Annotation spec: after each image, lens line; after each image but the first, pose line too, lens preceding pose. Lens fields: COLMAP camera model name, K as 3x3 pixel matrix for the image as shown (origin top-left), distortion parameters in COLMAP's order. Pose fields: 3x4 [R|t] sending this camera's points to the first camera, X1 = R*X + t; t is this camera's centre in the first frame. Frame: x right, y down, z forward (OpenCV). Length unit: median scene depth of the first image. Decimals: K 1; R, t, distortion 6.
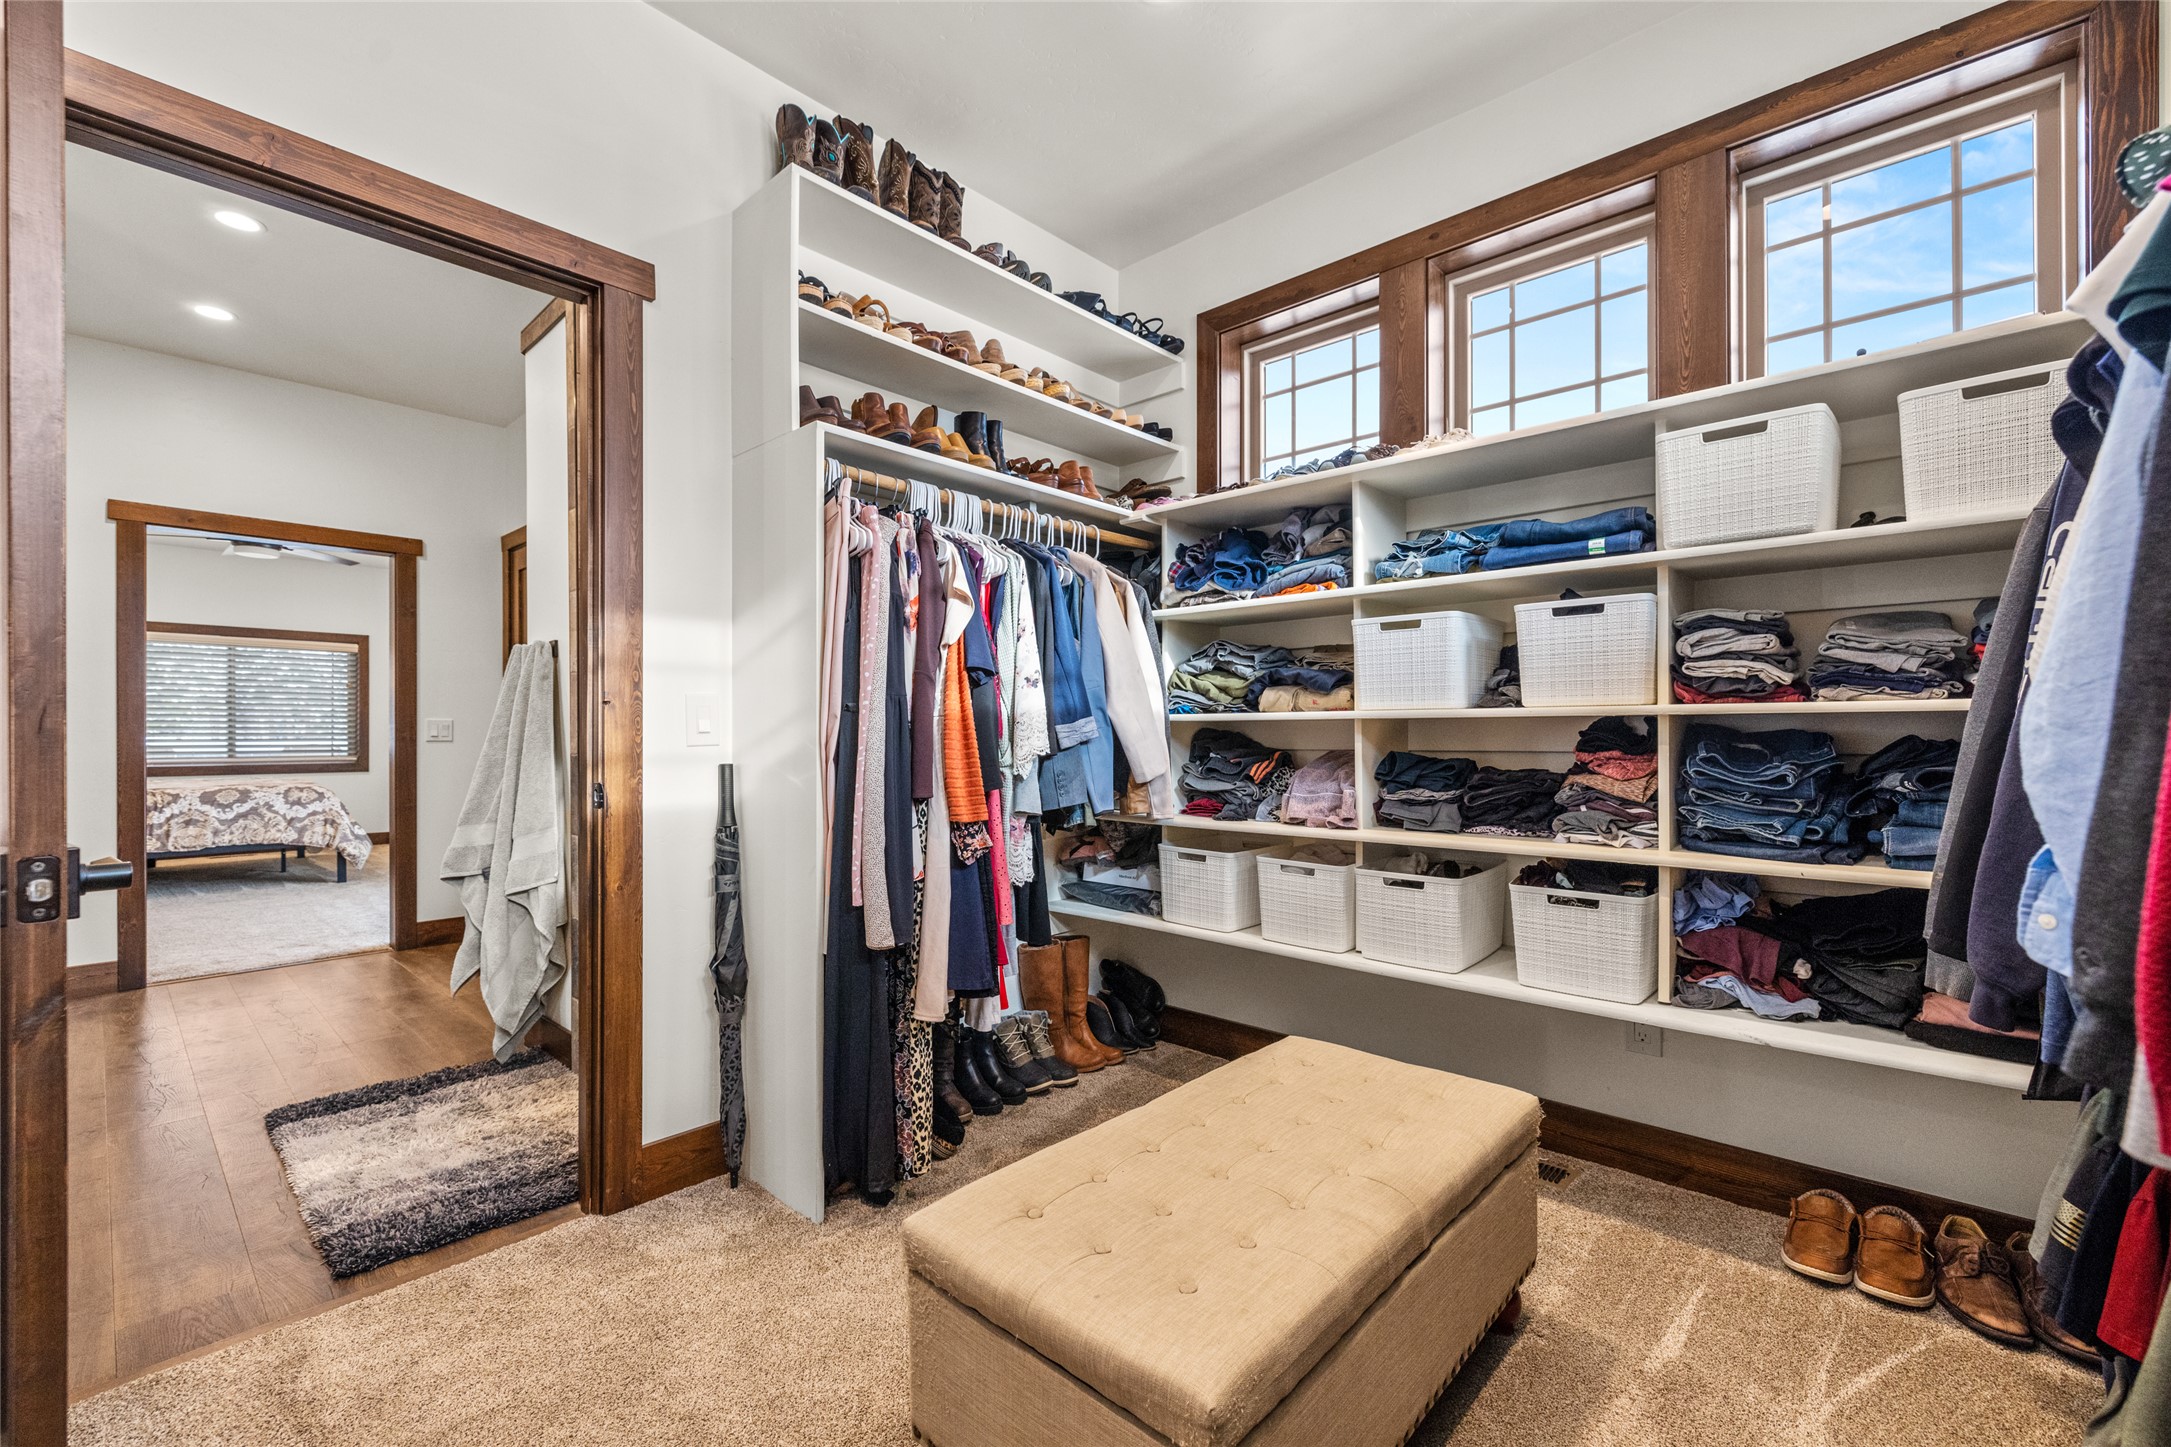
lens RADIAL K [[920.7, 0, 1086.3], [0, 920.7, 733.0], [0, 0, 1]] dist [0.001073, 0.000662]
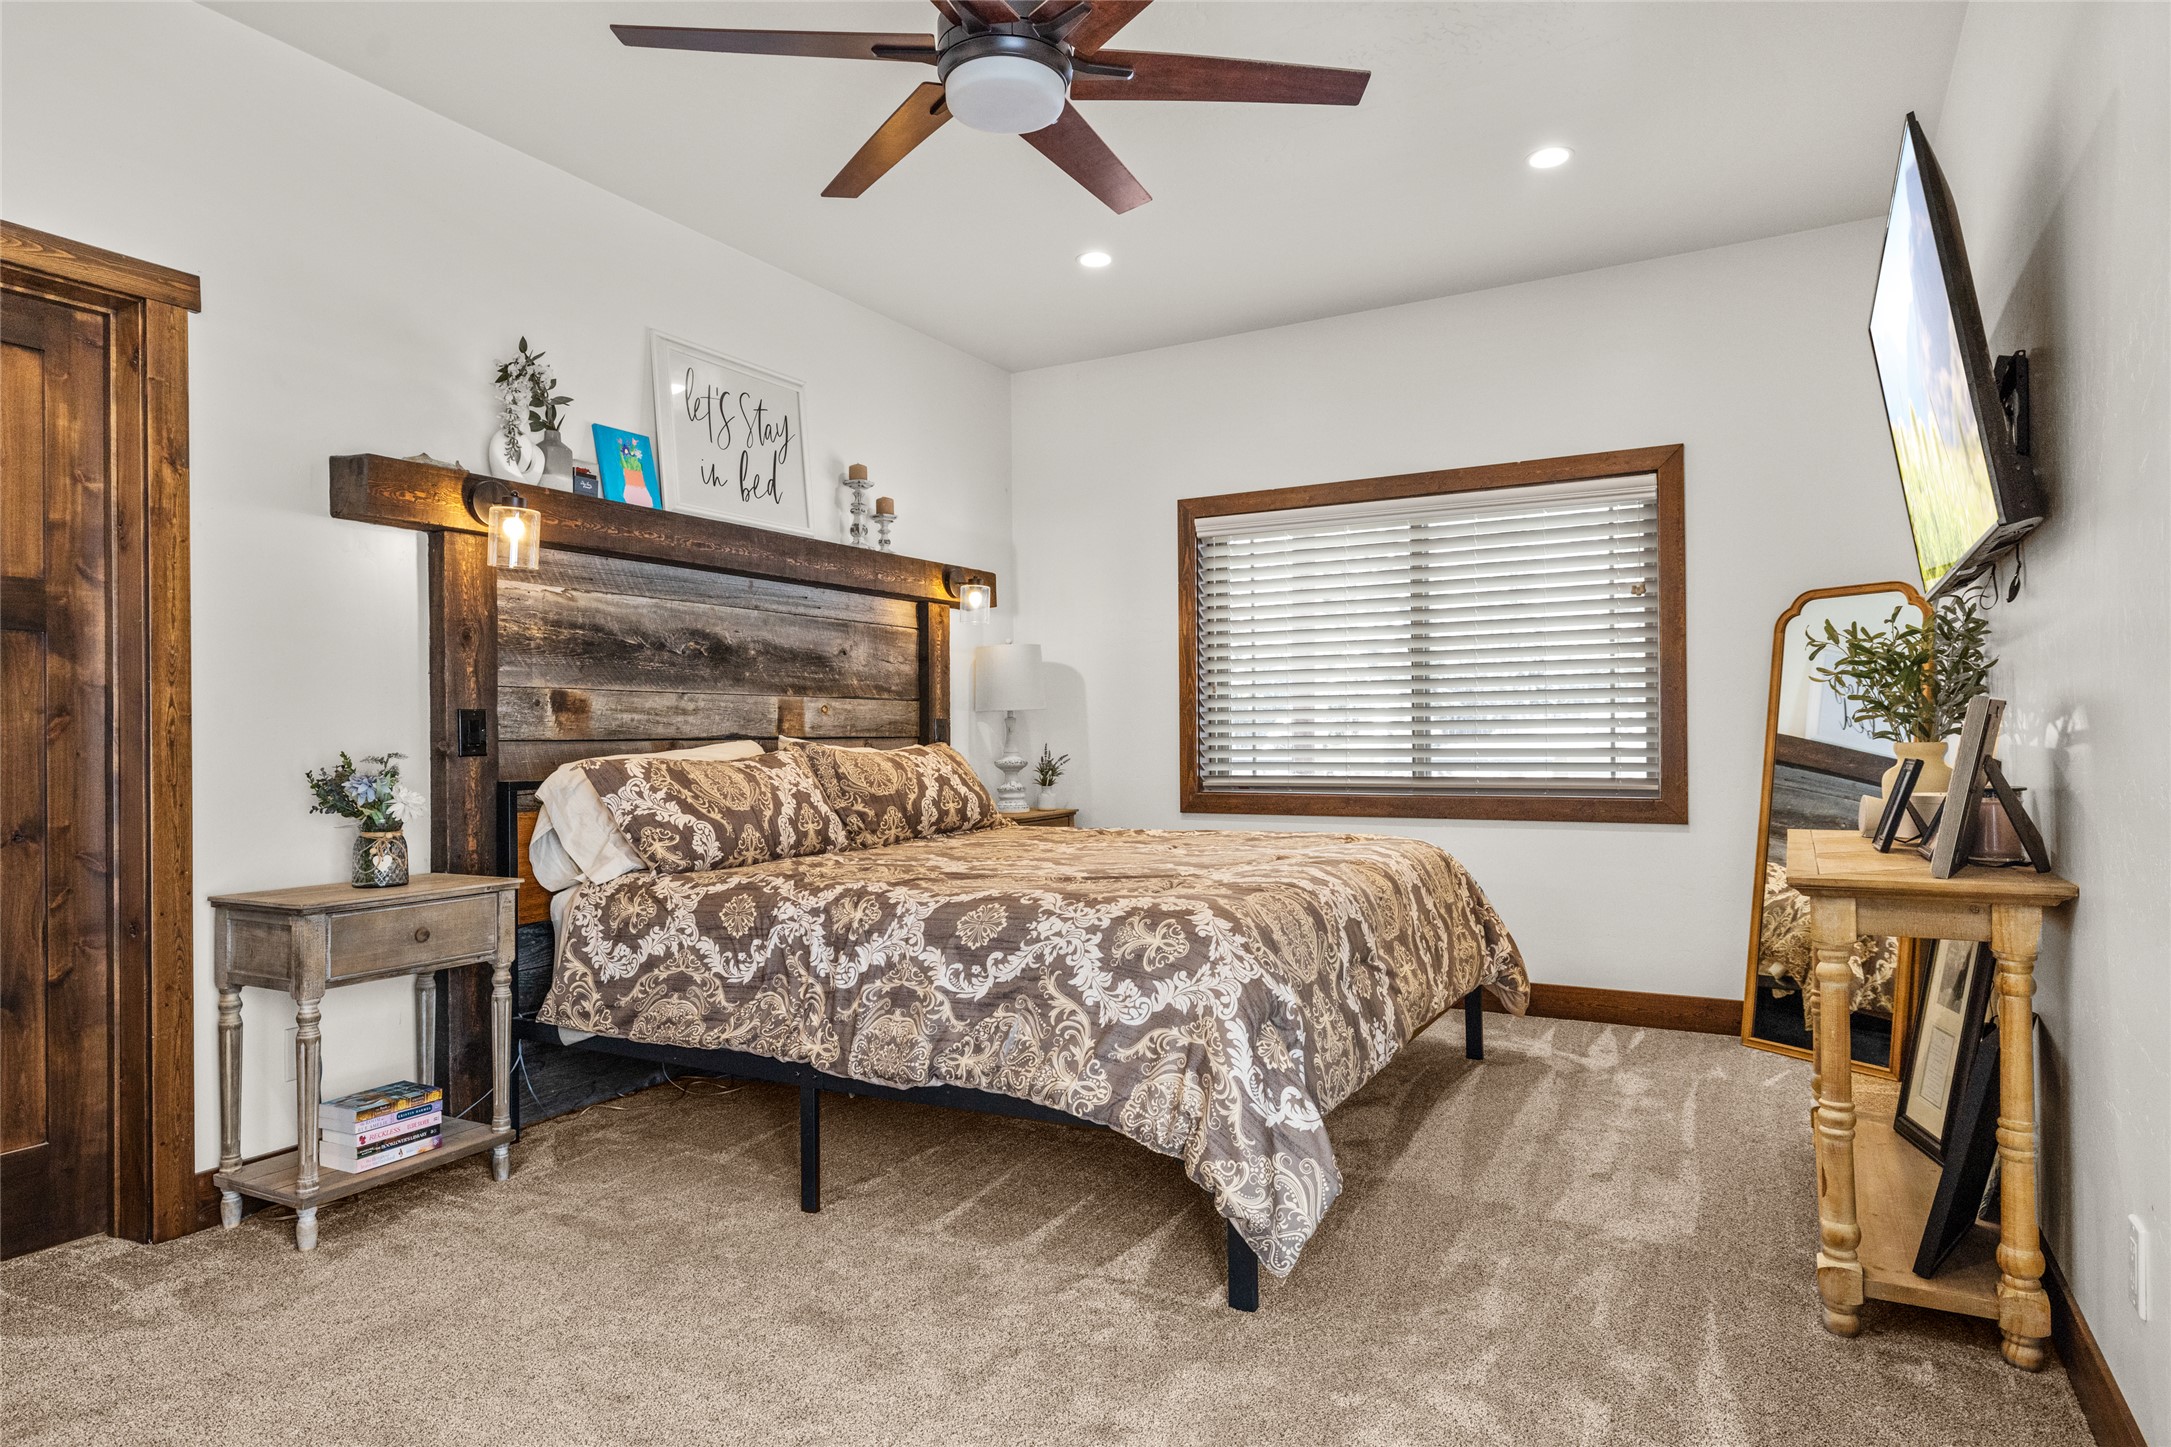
lens RADIAL K [[1246.8, 0, 1085.9], [0, 1246.8, 724.0], [0, 0, 1]] dist [0.001607, 0.000101]
pose [[0.233834, -0.004137, -0.972268, -0.504340], [0.012759, 0.999918, -0.001186, 0.001352], [0.972193, -0.012128, 0.233867, 0.923775]]
